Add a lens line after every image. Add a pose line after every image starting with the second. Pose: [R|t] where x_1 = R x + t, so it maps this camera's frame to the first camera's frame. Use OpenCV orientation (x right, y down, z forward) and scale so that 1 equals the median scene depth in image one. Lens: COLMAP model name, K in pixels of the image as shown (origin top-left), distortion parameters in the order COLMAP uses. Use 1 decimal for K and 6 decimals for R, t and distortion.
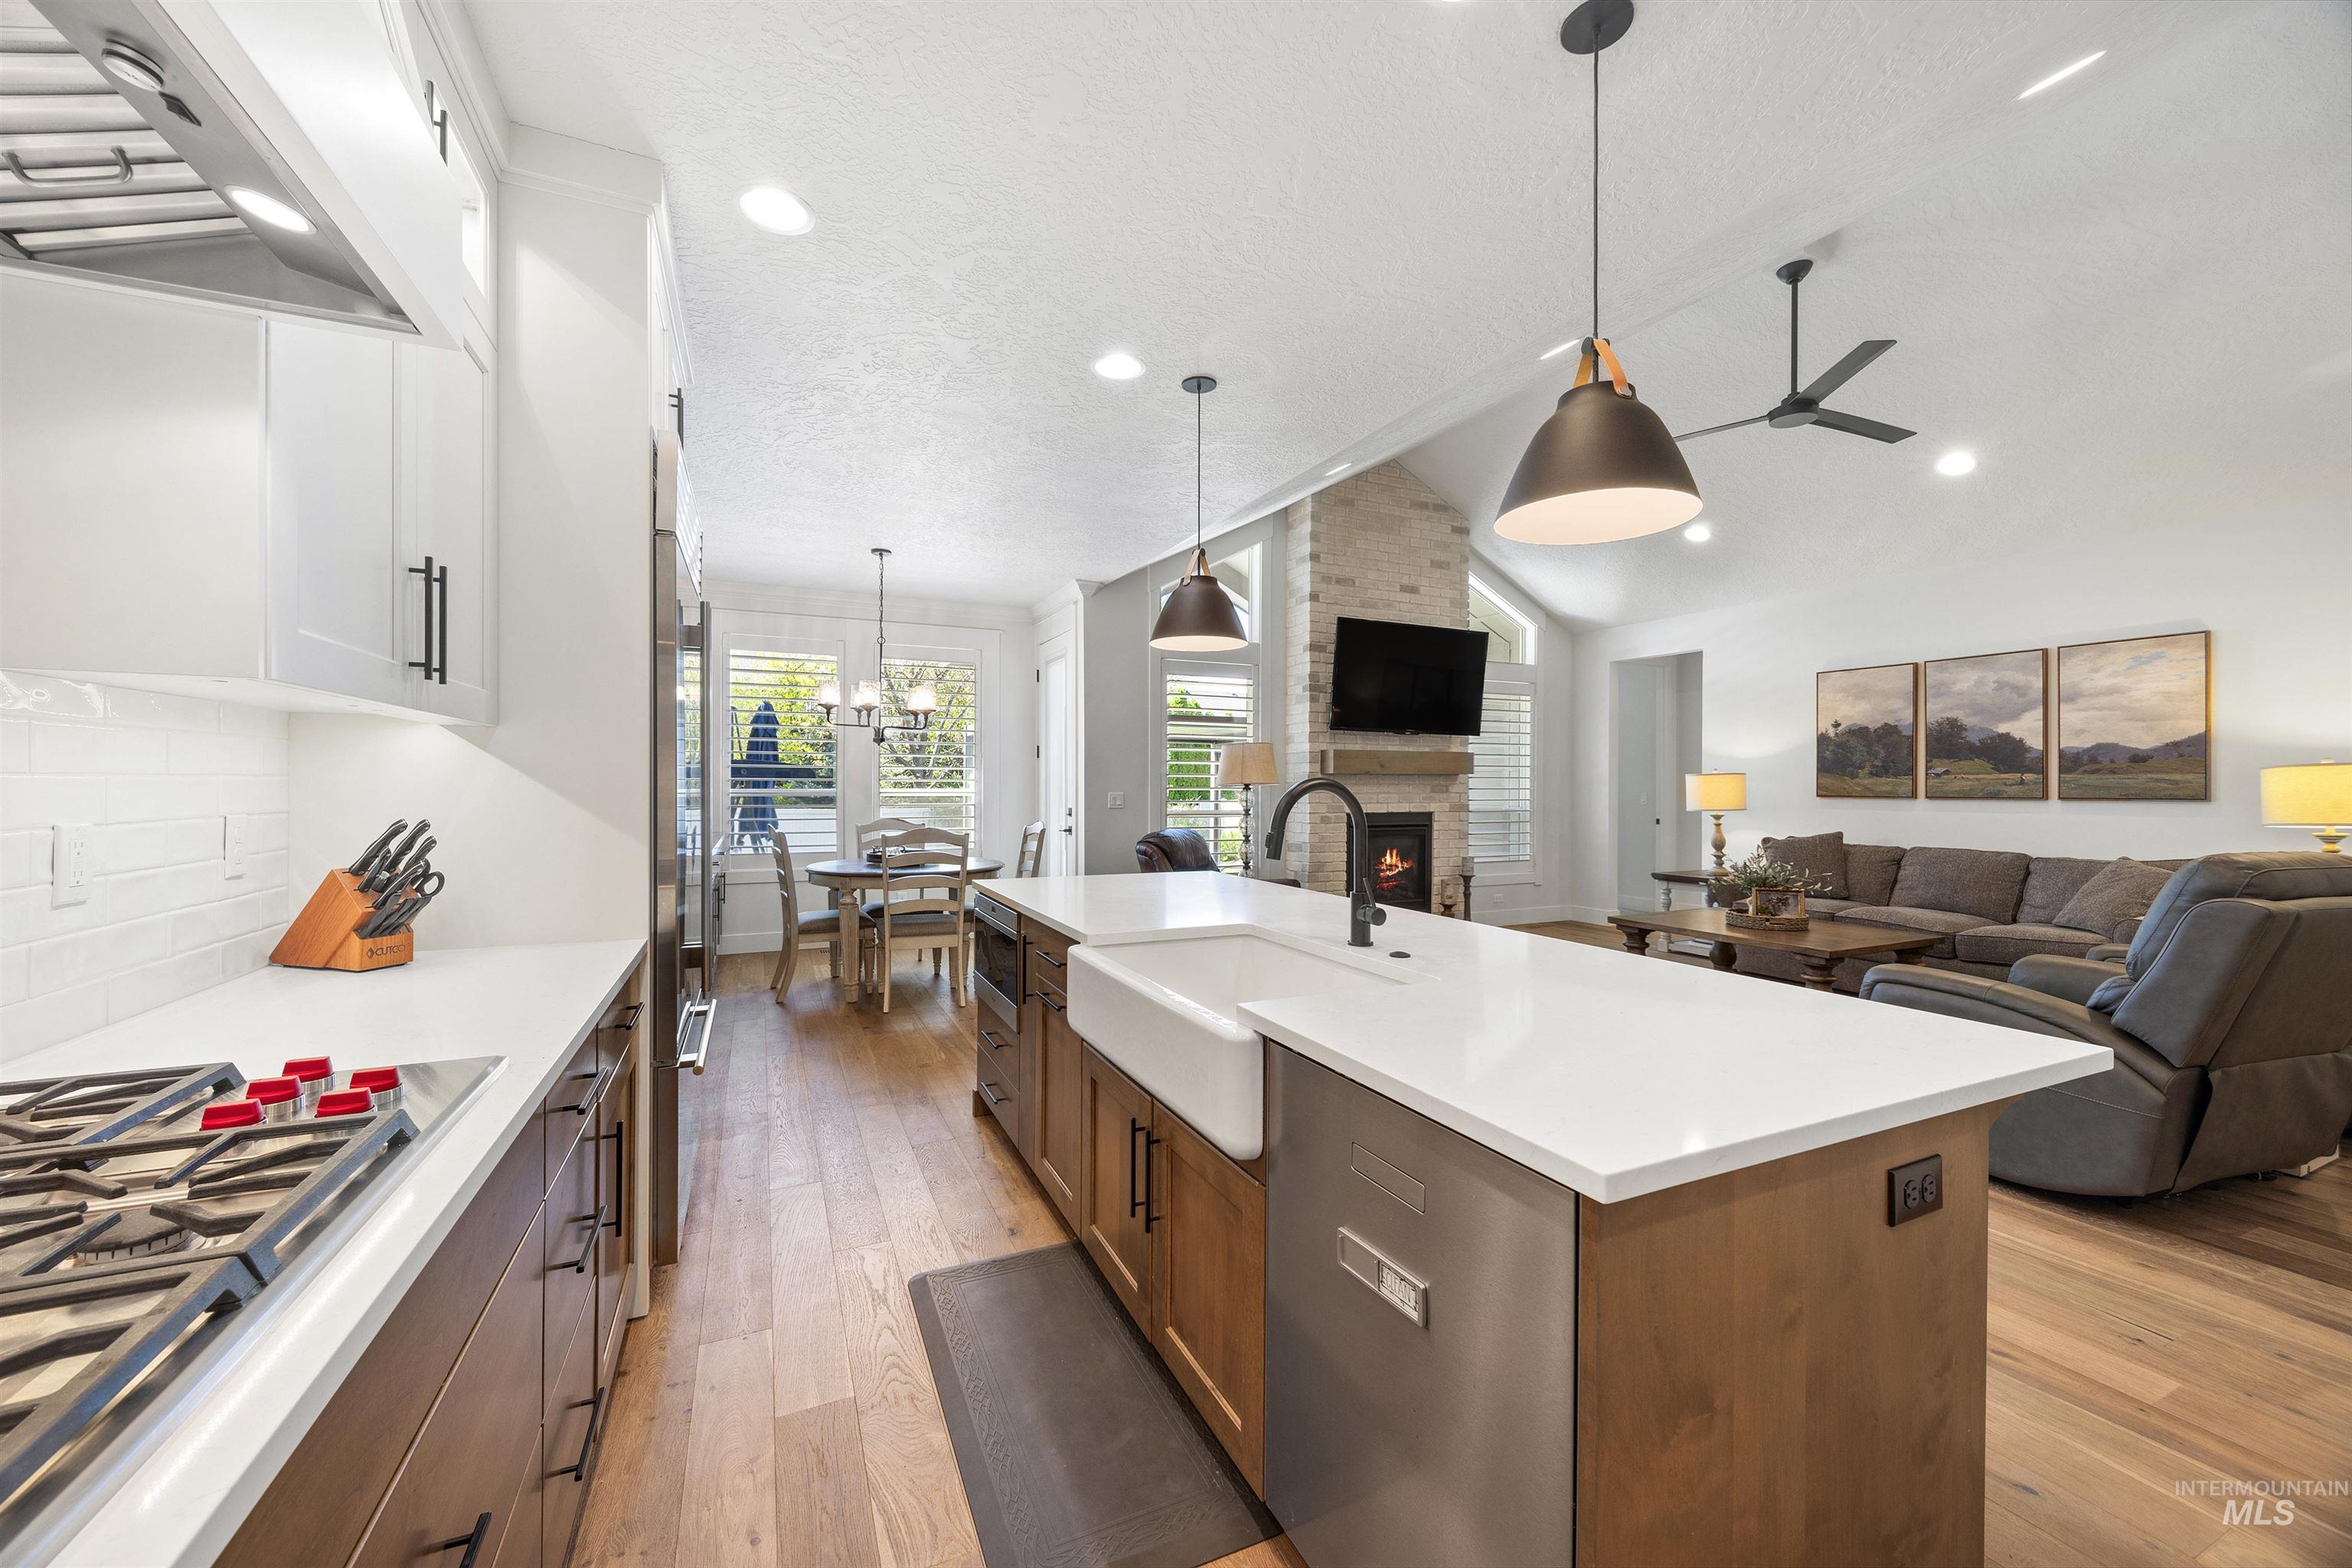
lens RADIAL K [[886.1, 0, 1168.3], [0, 886.1, 788.9], [0, 0, 1]] dist [0.008731, -0.000005]
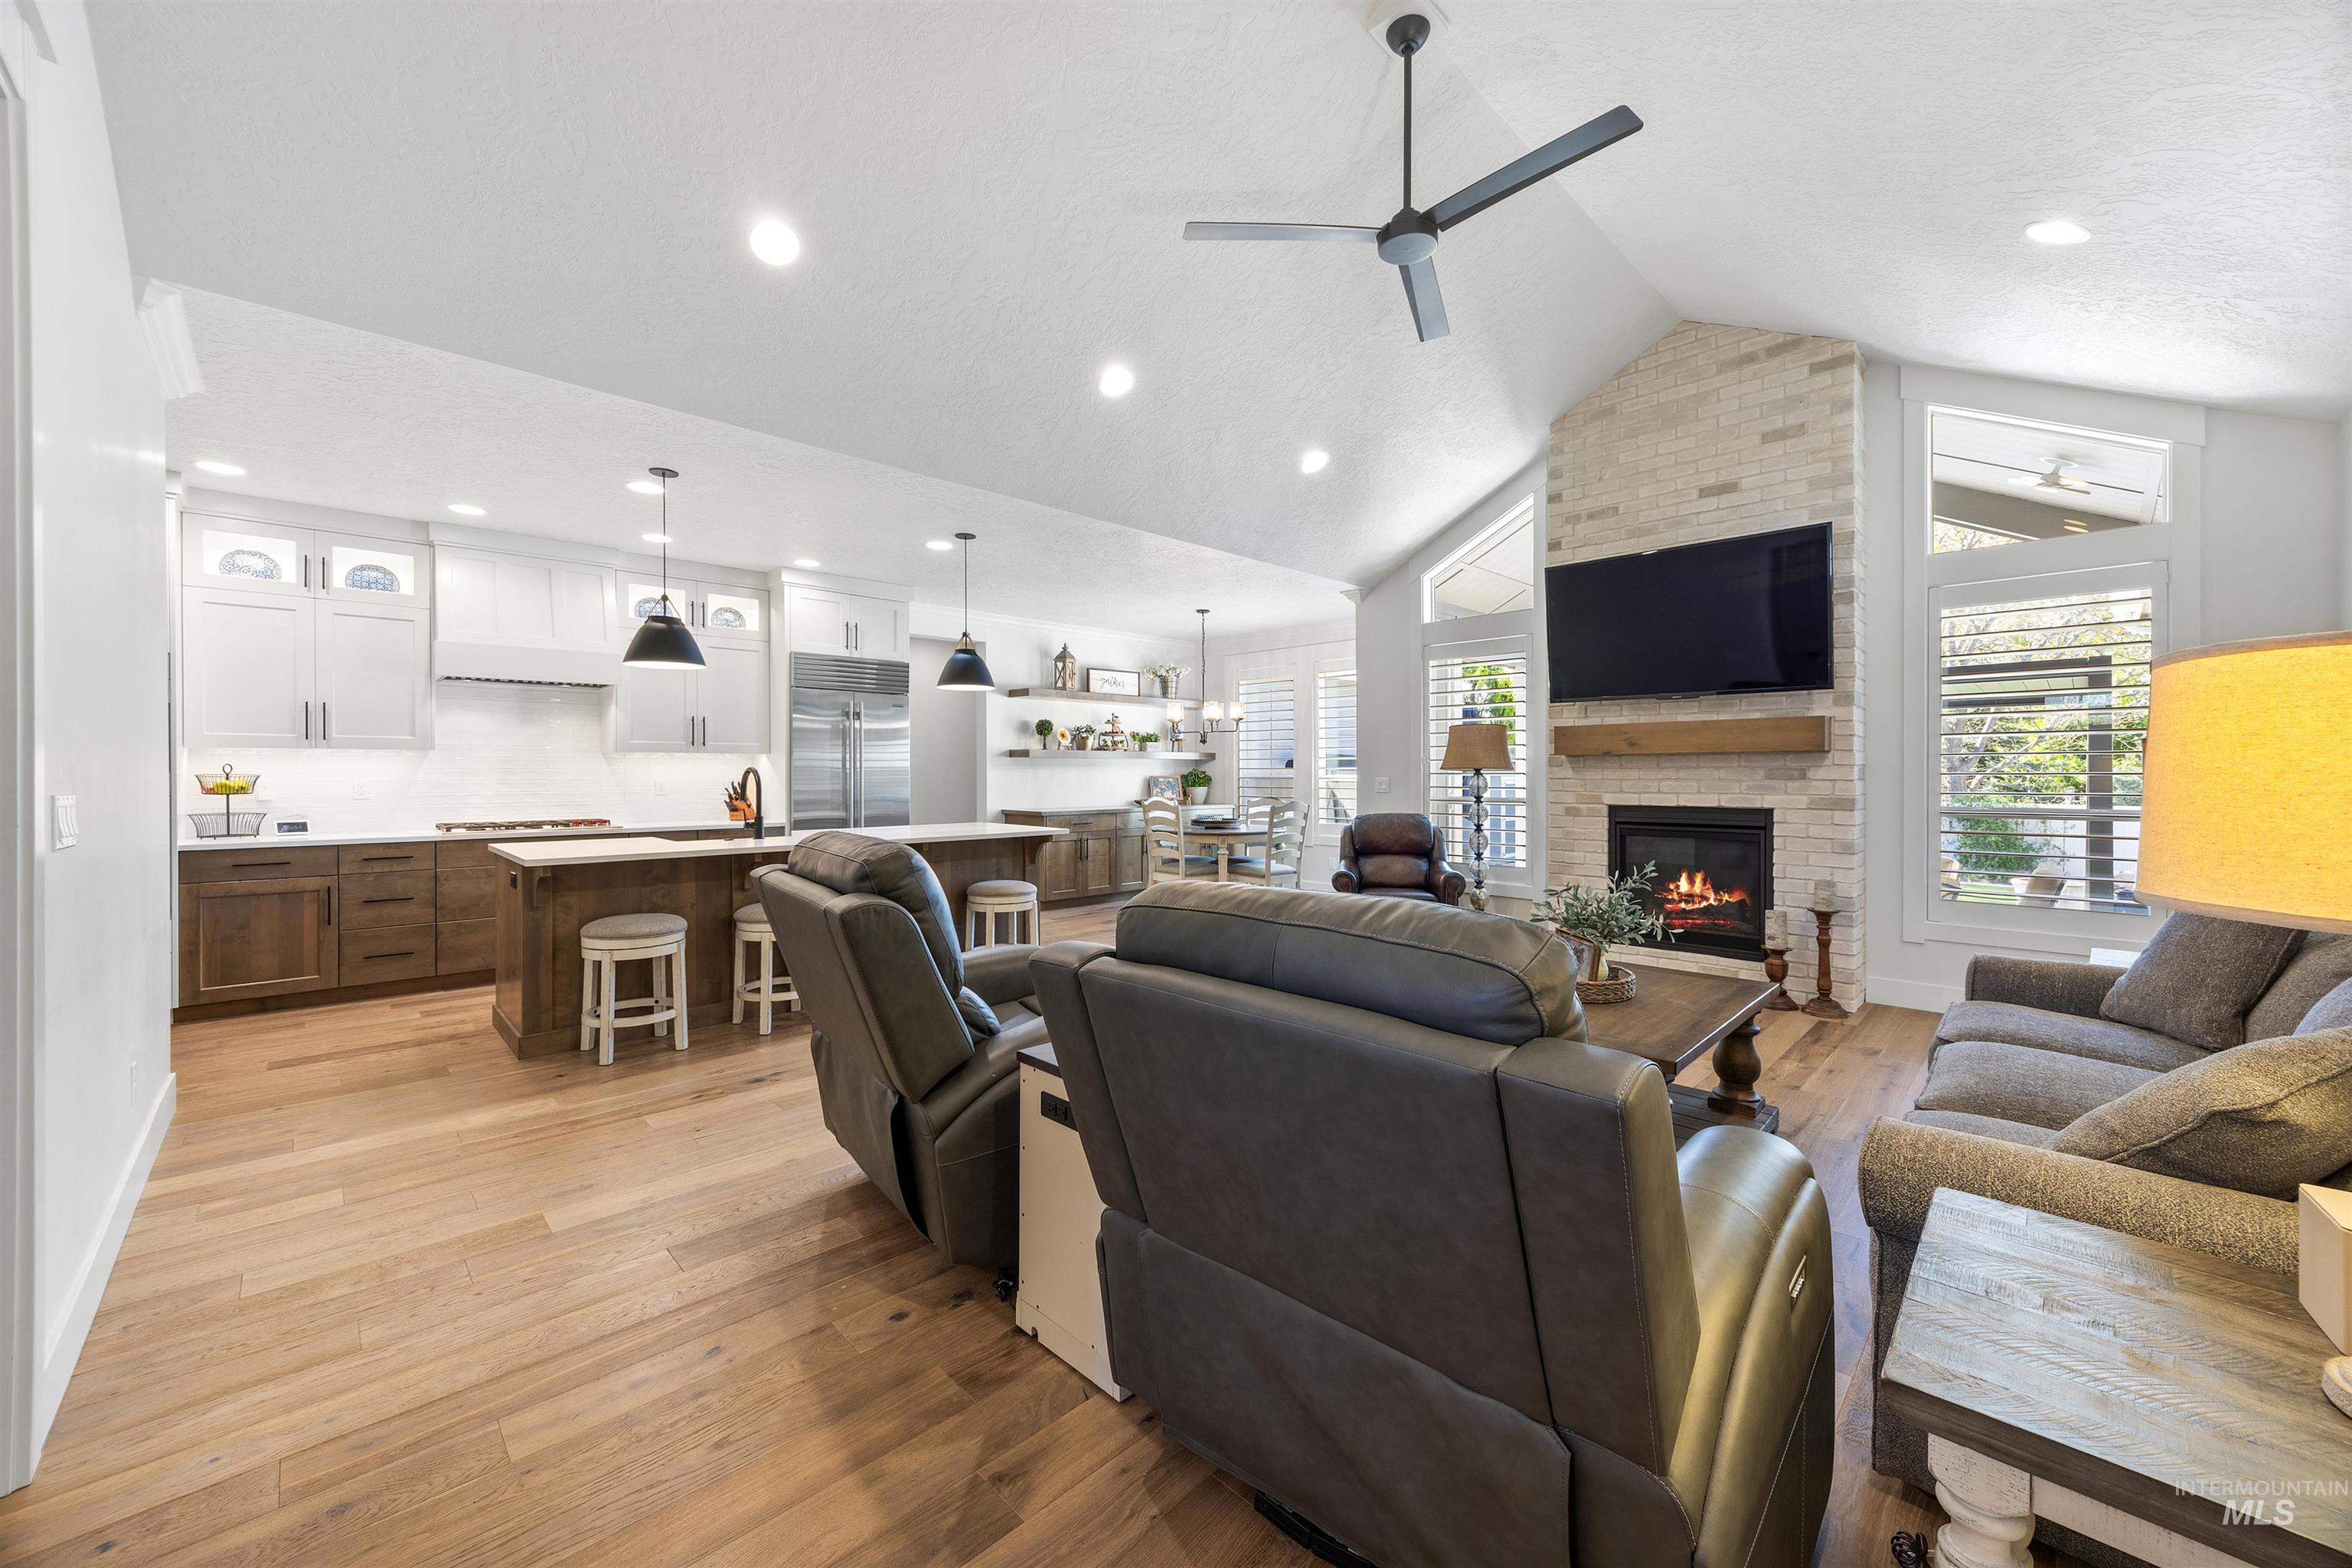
lens RADIAL K [[886.1, 0, 1173.0], [0, 886.1, 776.4], [0, 0, 1]] dist [0.008731, -0.000005]
pose [[0.336630, 0.000402, -0.941637, 0.857031], [-0.003015, 0.999995, -0.000651, 0.003992], [0.941632, 0.003058, 0.336629, 0.386801]]
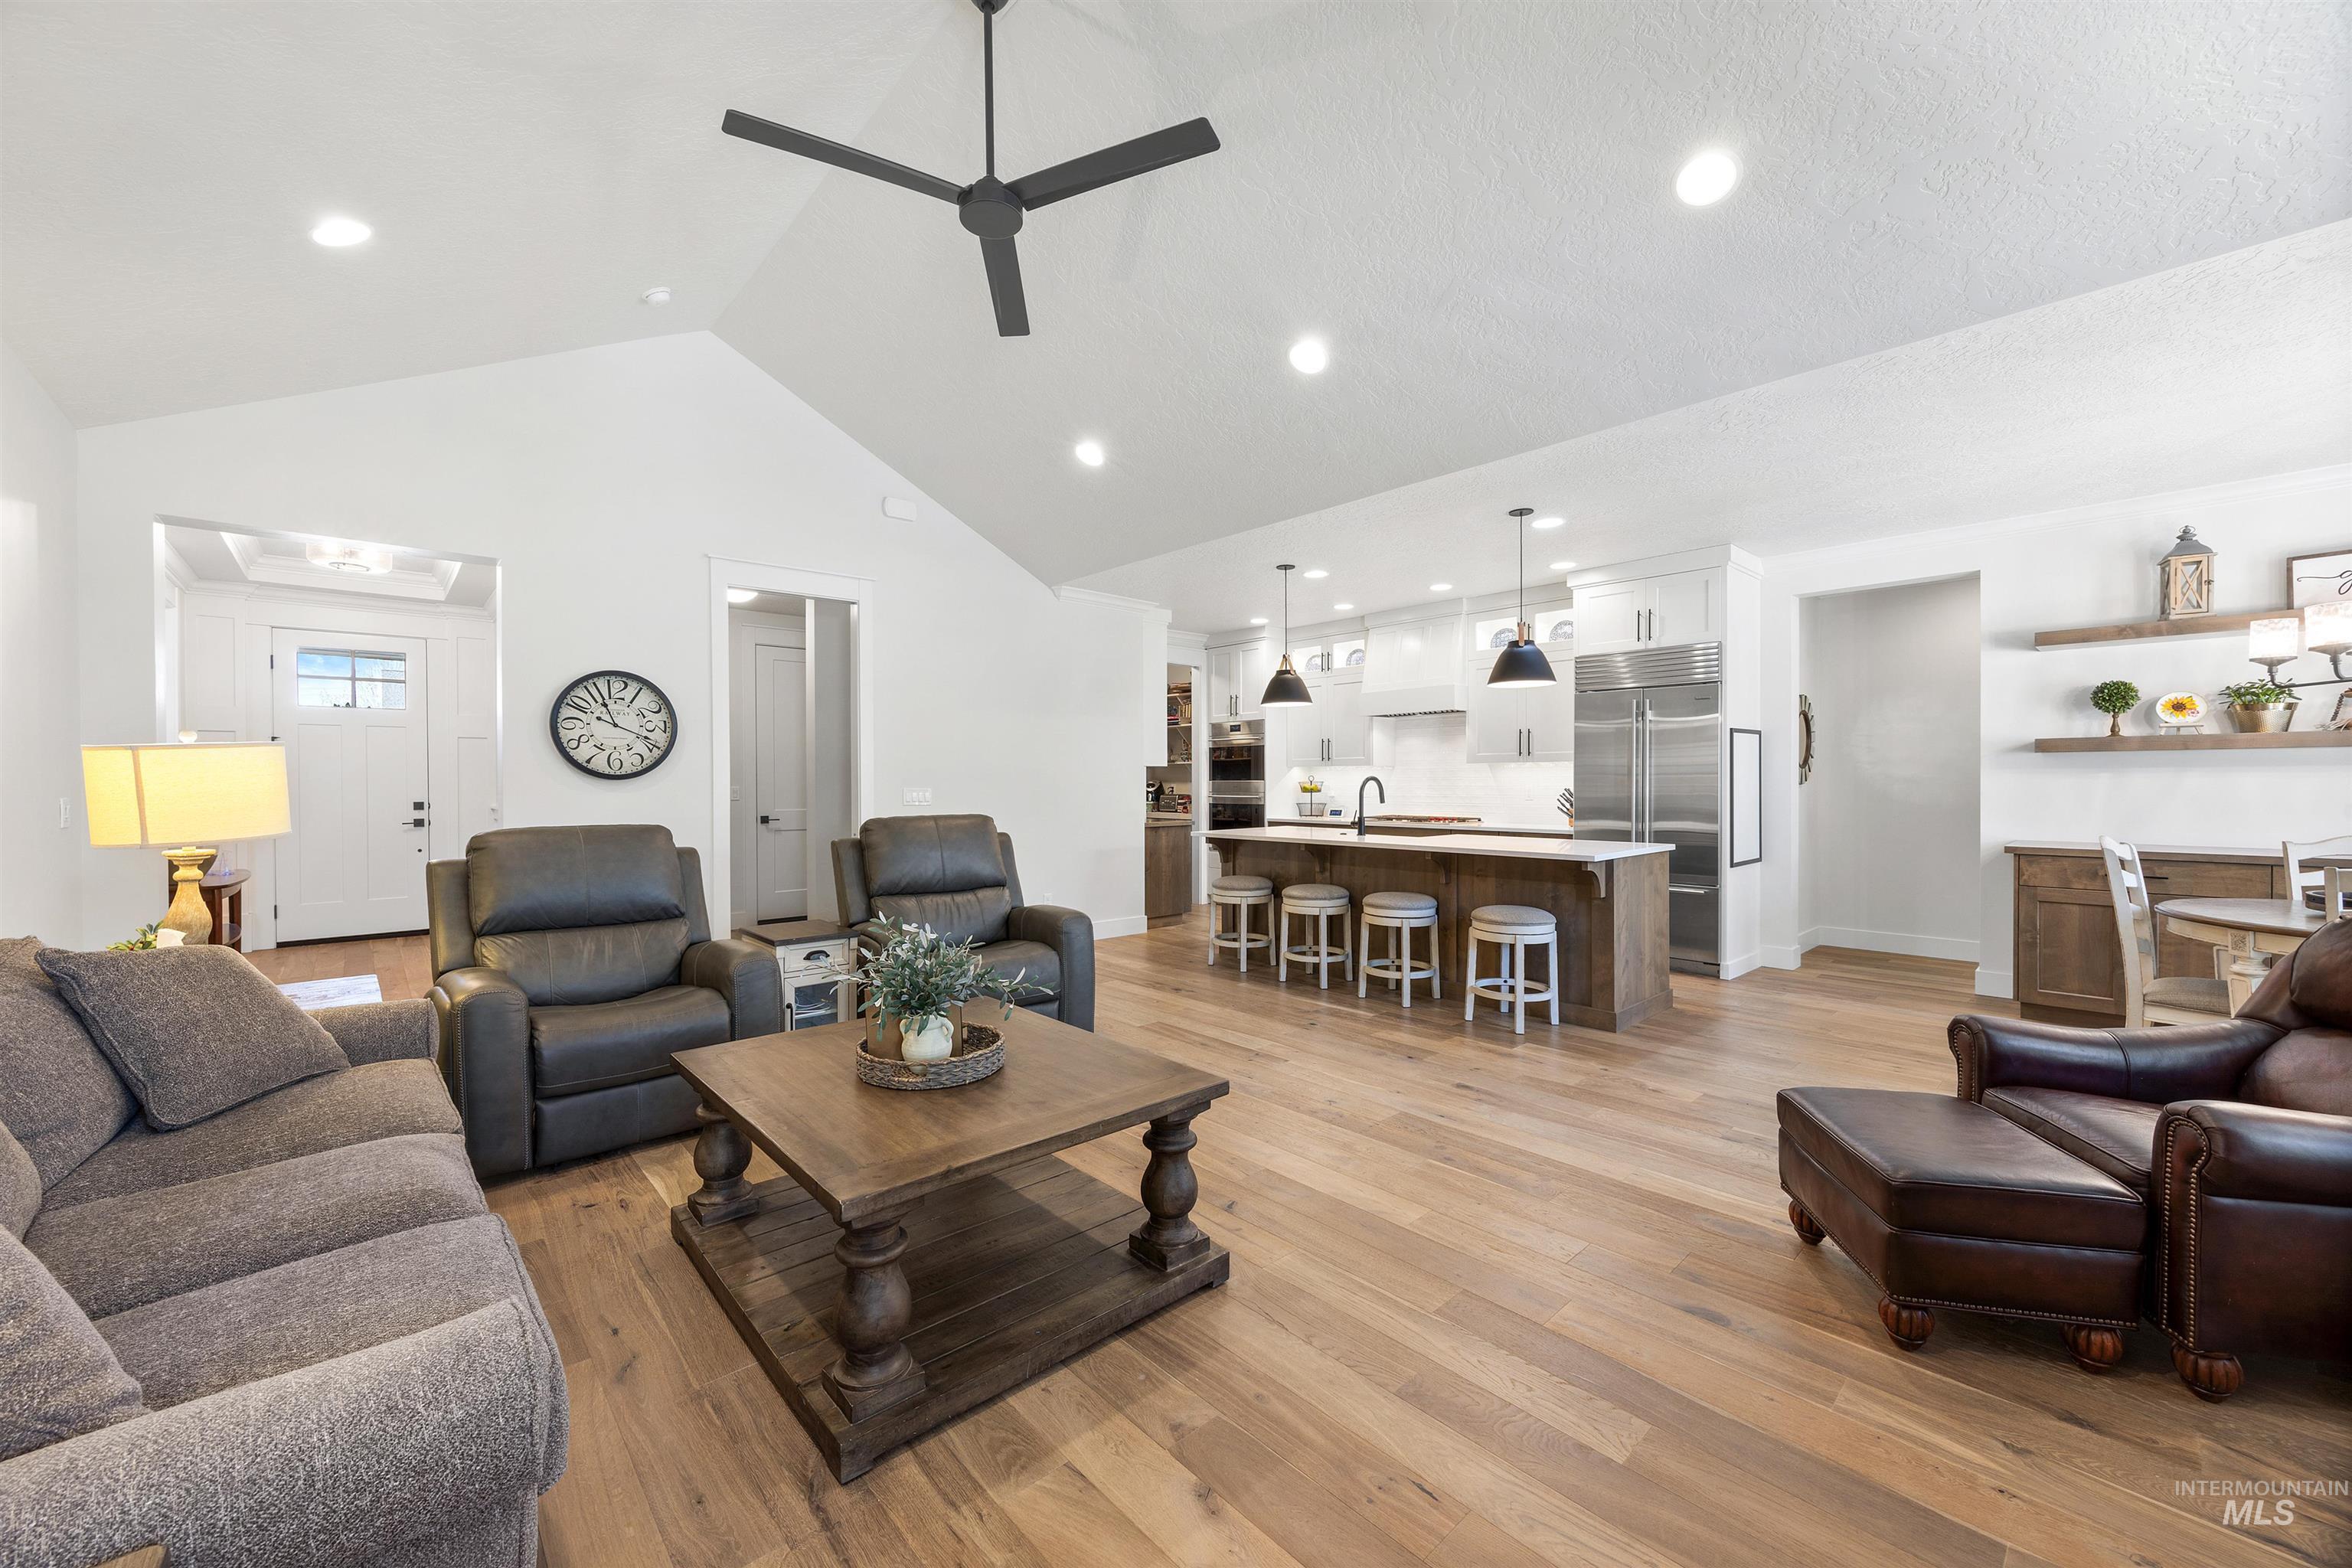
lens RADIAL K [[886.1, 0, 1170.9], [0, 886.1, 783.7], [0, 0, 1]] dist [0.008731, -0.000005]
pose [[-0.947995, 0.003275, -0.318269, 0.613007], [0.000170, 0.999952, 0.009782, -0.002507], [0.318286, 0.009220, -0.947950, 0.885195]]
